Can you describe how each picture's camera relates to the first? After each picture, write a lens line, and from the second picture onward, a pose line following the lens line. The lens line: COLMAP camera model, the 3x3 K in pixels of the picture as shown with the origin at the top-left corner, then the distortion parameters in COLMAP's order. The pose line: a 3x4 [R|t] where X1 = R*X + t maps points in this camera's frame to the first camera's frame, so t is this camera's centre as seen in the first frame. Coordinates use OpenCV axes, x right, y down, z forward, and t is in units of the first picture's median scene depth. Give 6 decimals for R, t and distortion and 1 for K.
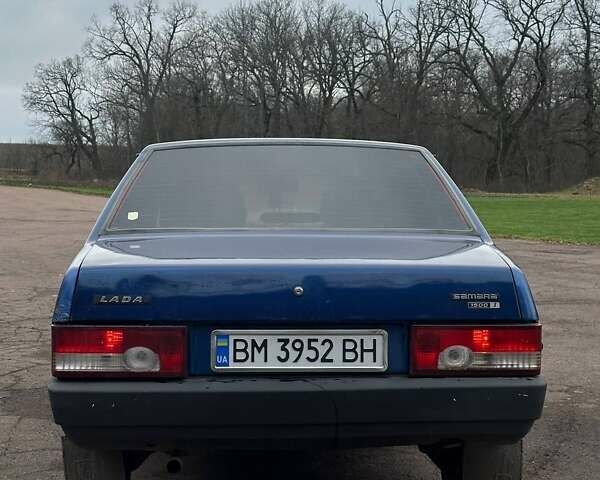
lens RADIAL K [[1068.9, 0, 300.0], [0, 1068.9, 241.3], [0, 0, 1]] dist [0.115759, 0.000000]
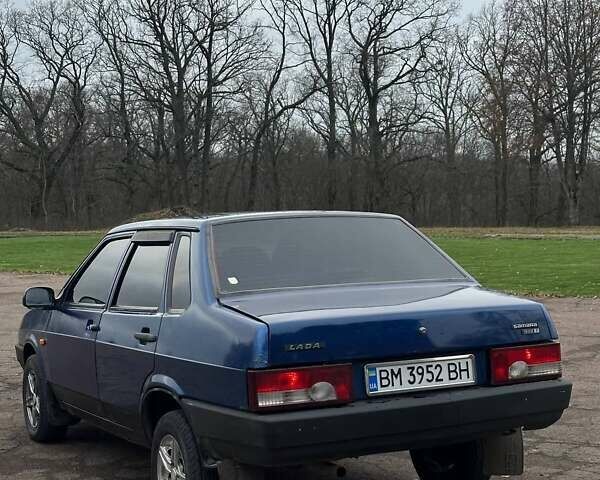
lens RADIAL K [[1068.9, 0, 300.0], [0, 1068.9, 239.7], [0, 0, 1]] dist [0.115759, 0.000000]
pose [[0.905629, -0.035632, 0.422572, -0.705341], [0.050467, 0.998438, -0.023969, -0.043243], [-0.421058, 0.043033, 0.906012, -0.170164]]
